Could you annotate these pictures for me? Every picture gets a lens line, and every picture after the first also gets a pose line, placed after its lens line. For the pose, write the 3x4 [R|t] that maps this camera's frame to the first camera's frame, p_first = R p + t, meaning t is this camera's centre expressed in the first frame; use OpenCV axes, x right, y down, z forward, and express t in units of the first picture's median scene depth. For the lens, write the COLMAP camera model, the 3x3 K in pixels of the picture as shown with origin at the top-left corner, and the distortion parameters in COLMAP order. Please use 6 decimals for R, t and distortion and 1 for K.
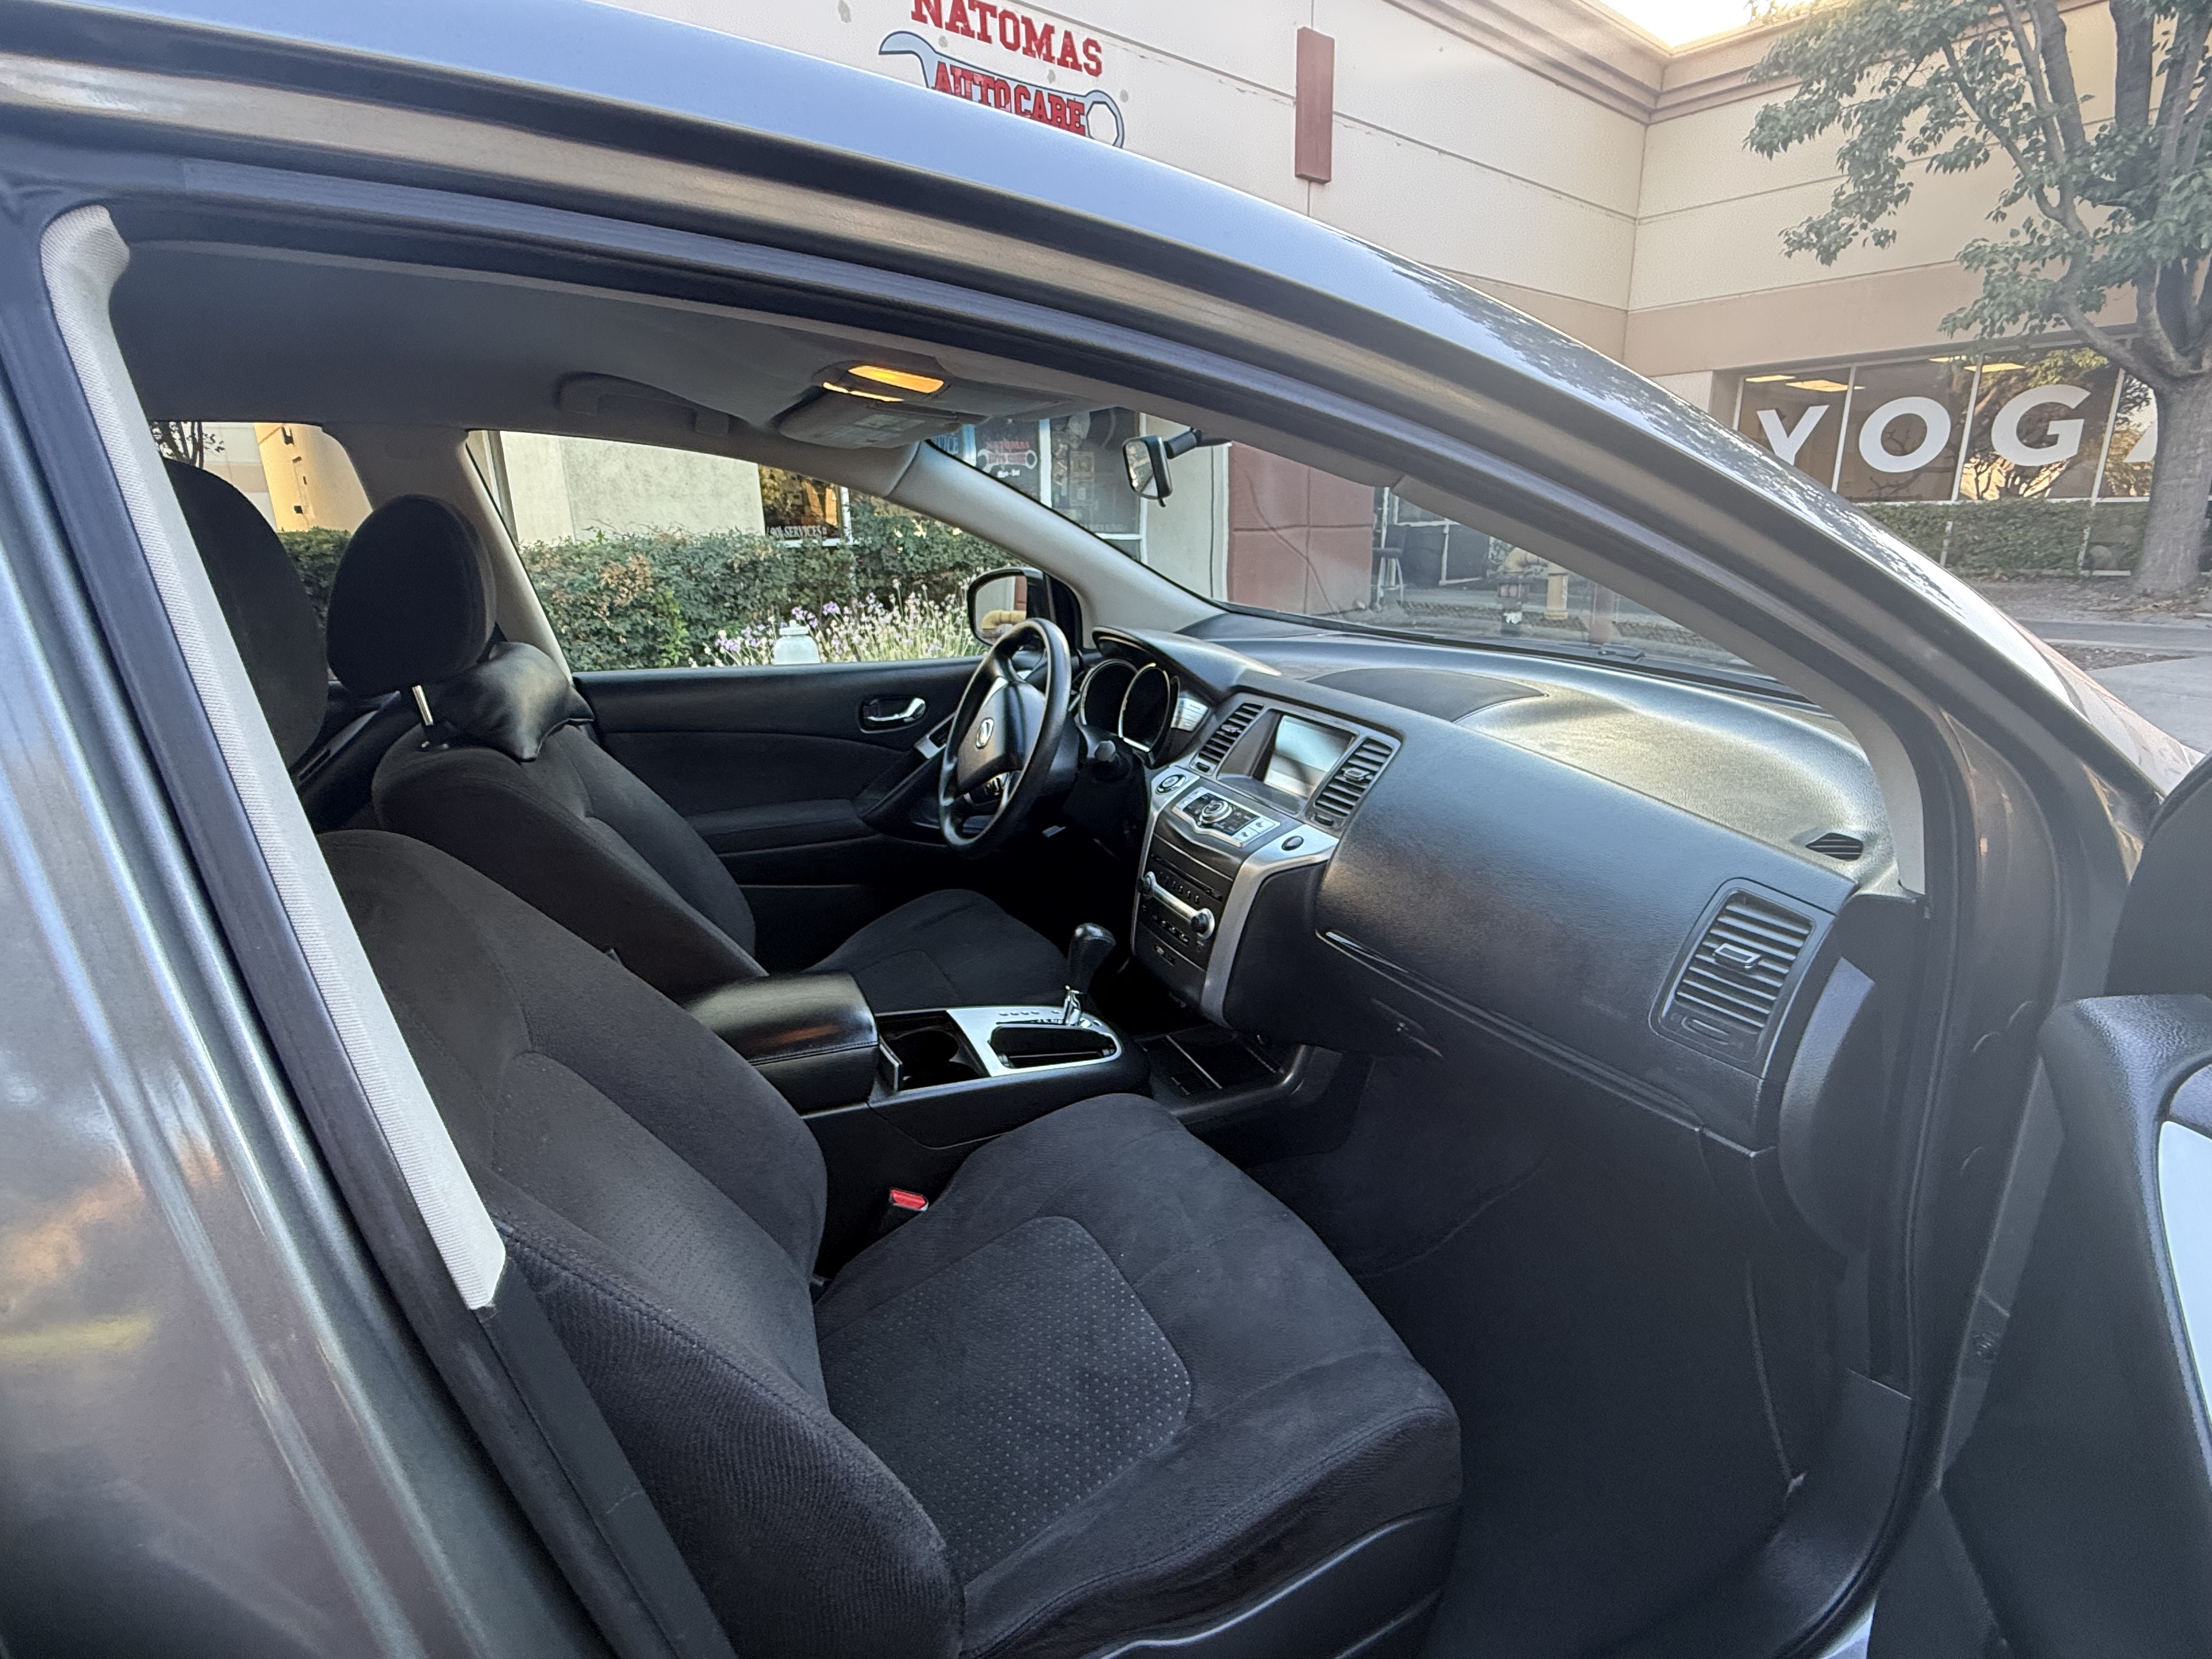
lens RADIAL K [[1077.6, 0, 1091.3], [0, 1077.6, 833.9], [0, 0, 1]] dist [0.002104, -0.001554]
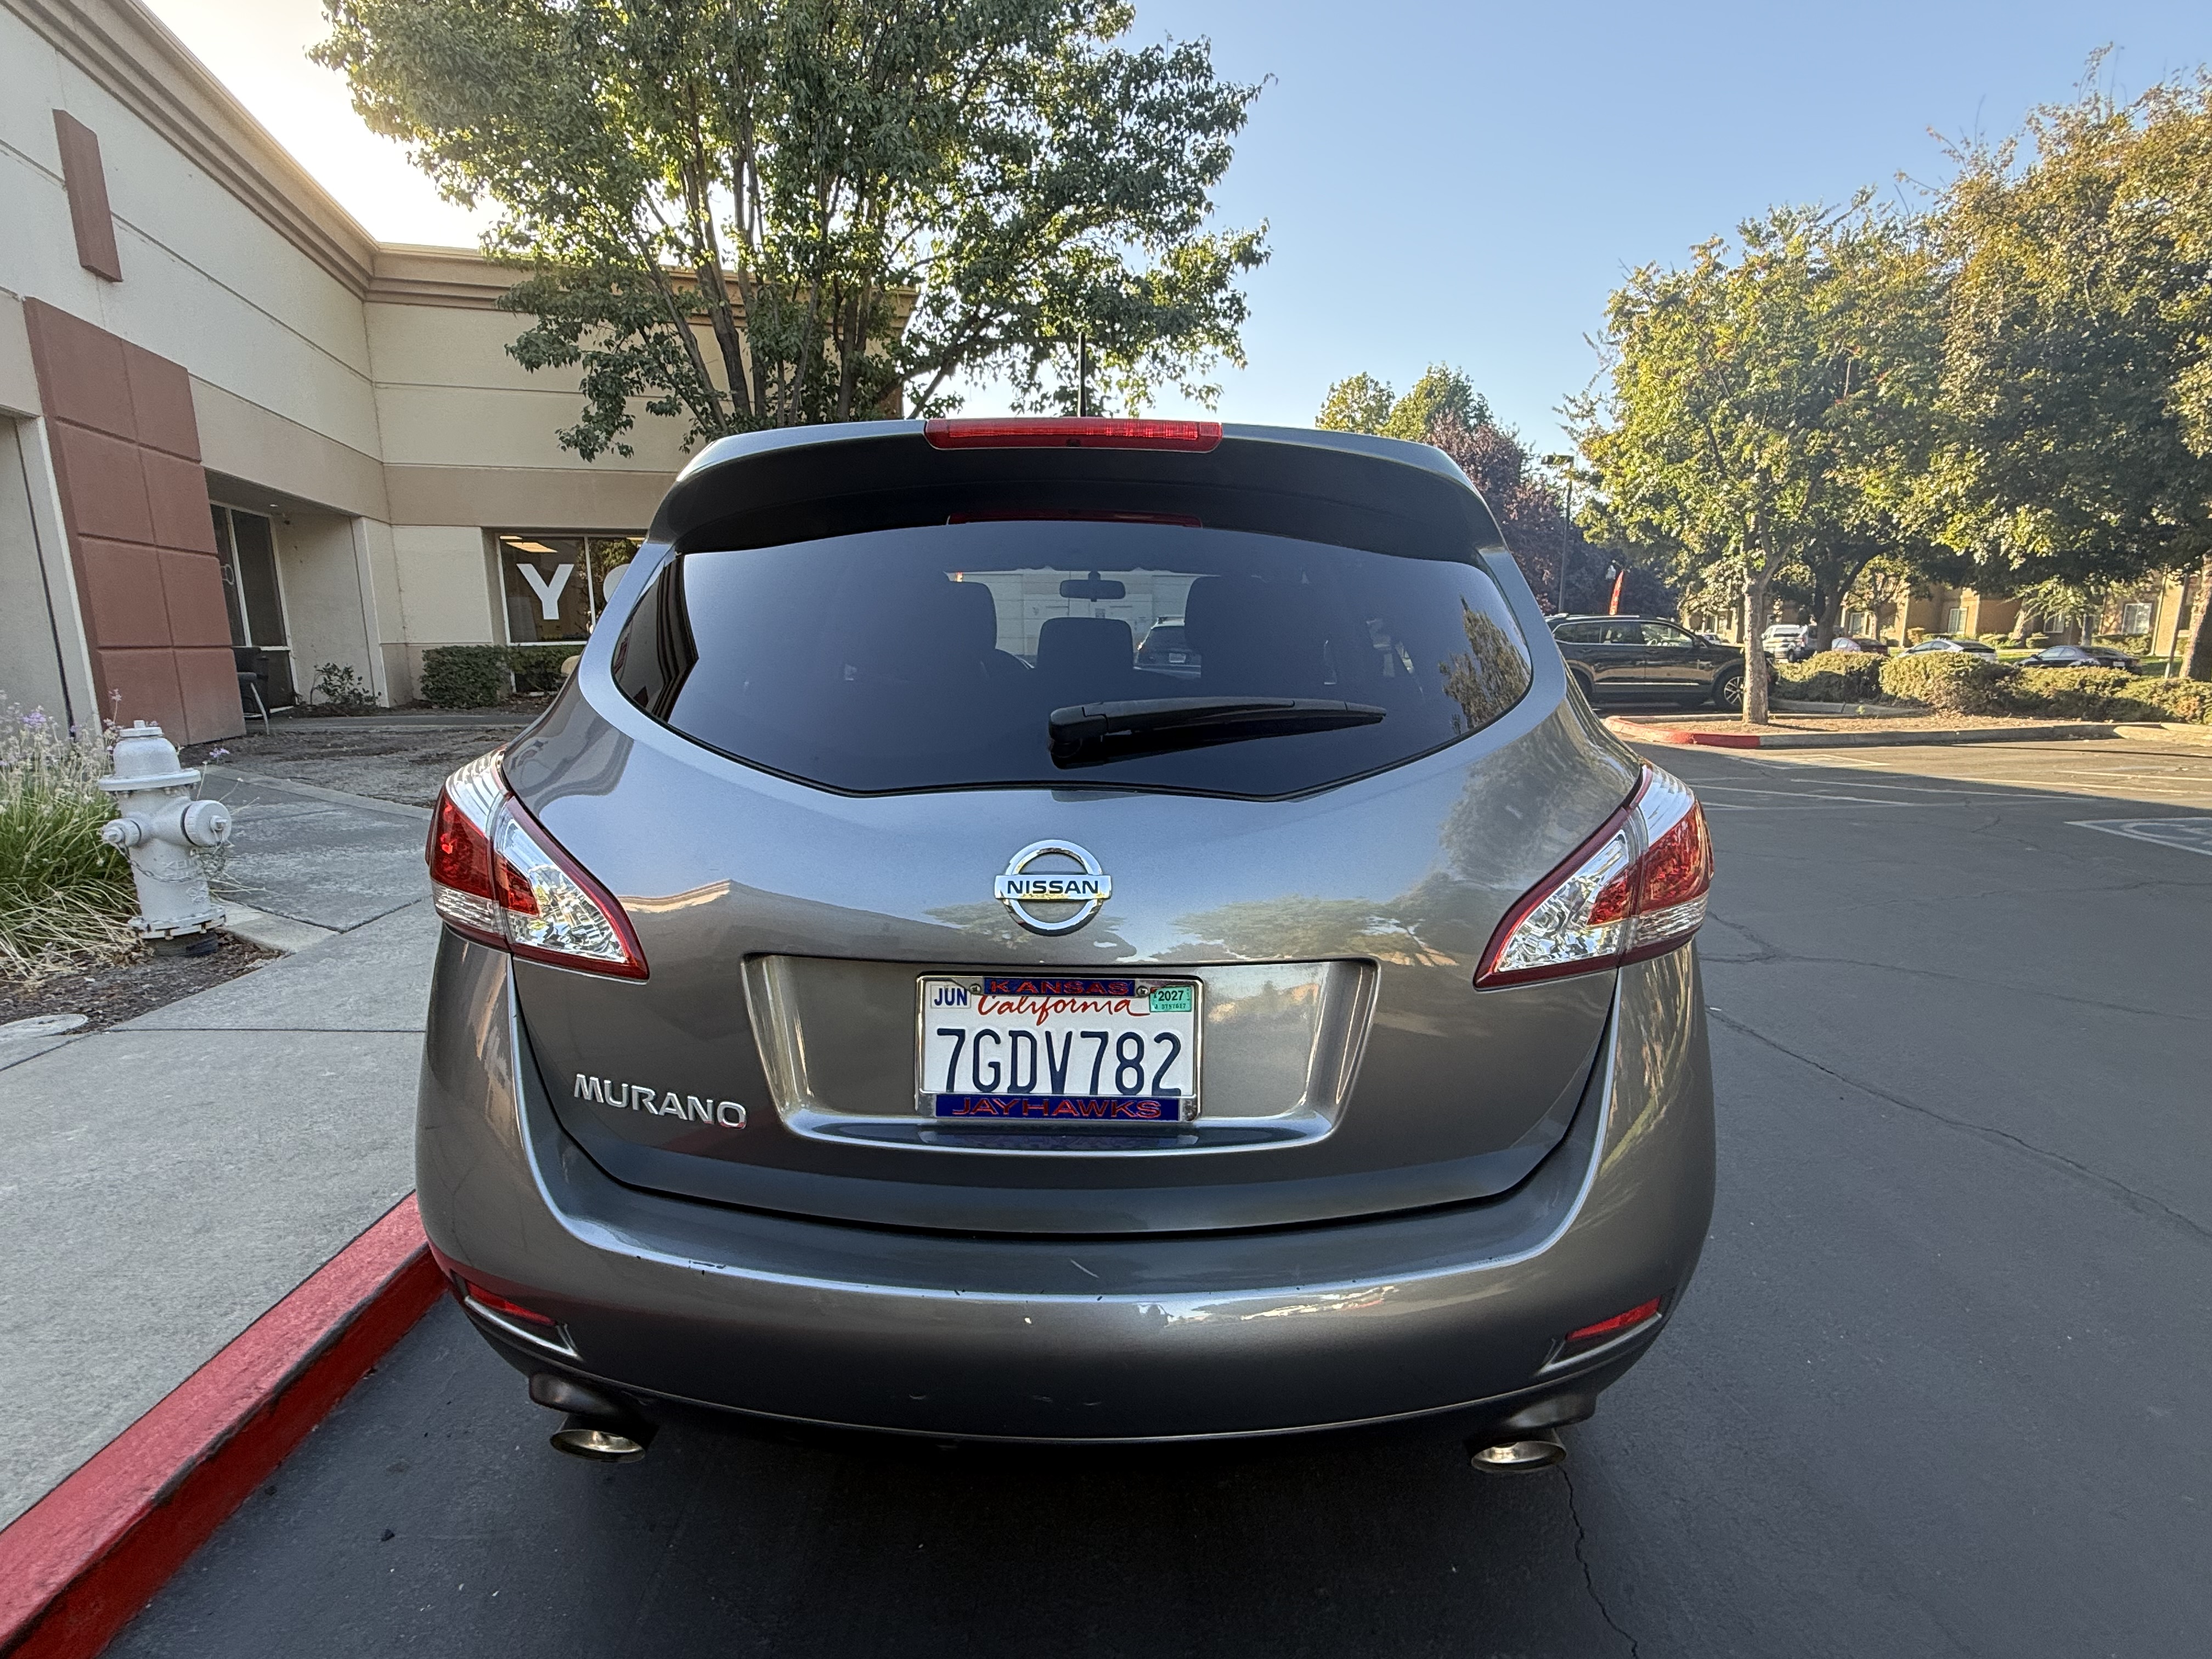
lens RADIAL K [[1080.4, 0, 1113.4], [0, 1080.4, 842.7], [0, 0, 1]] dist [0.000169, 0.000142]
pose [[0.402787, -0.148441, 0.903177, -0.426999], [0.256975, 0.965413, 0.044068, 0.036632], [-0.878480, 0.214343, 0.427001, -0.033798]]
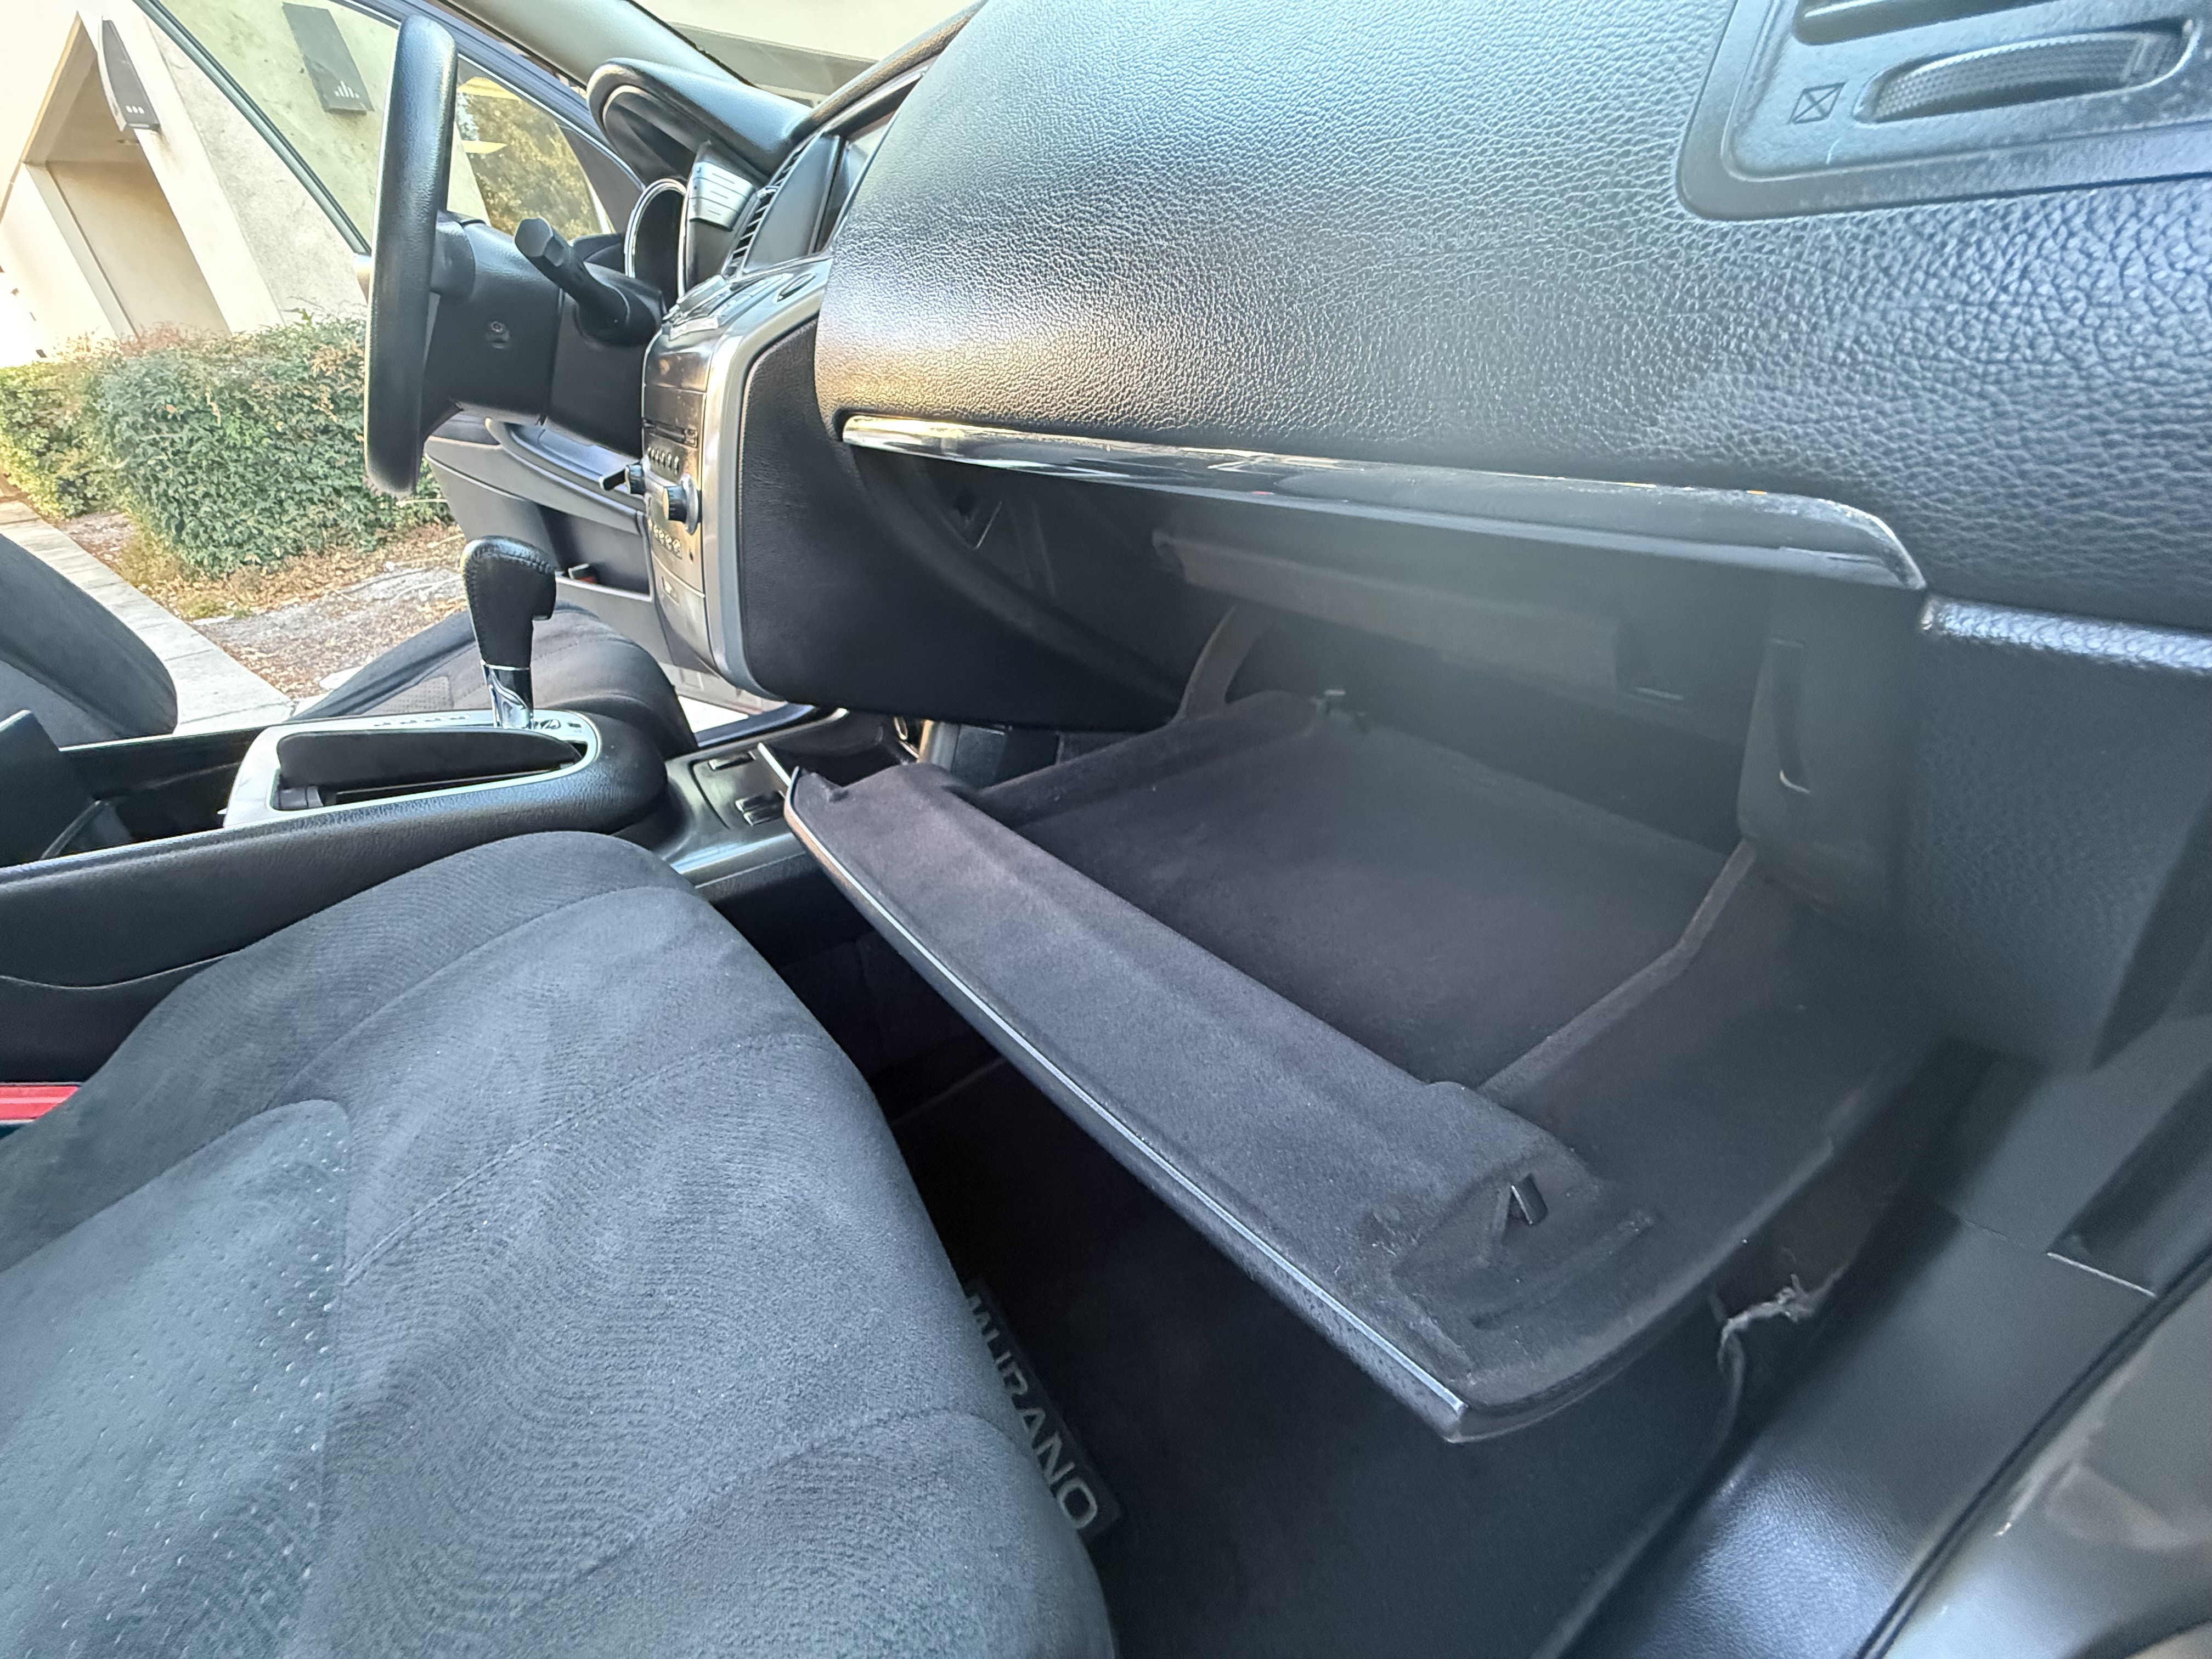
lens RADIAL K [[891.4, 0, 1101.6], [0, 891.4, 829.1], [0, 0, 1]] dist [0.001202, 0.000006]
pose [[0.985966, -0.119838, 0.116229, 0.039127], [0.093018, 0.972481, 0.213606, 0.027348], [-0.138629, -0.199797, 0.969981, 0.085524]]
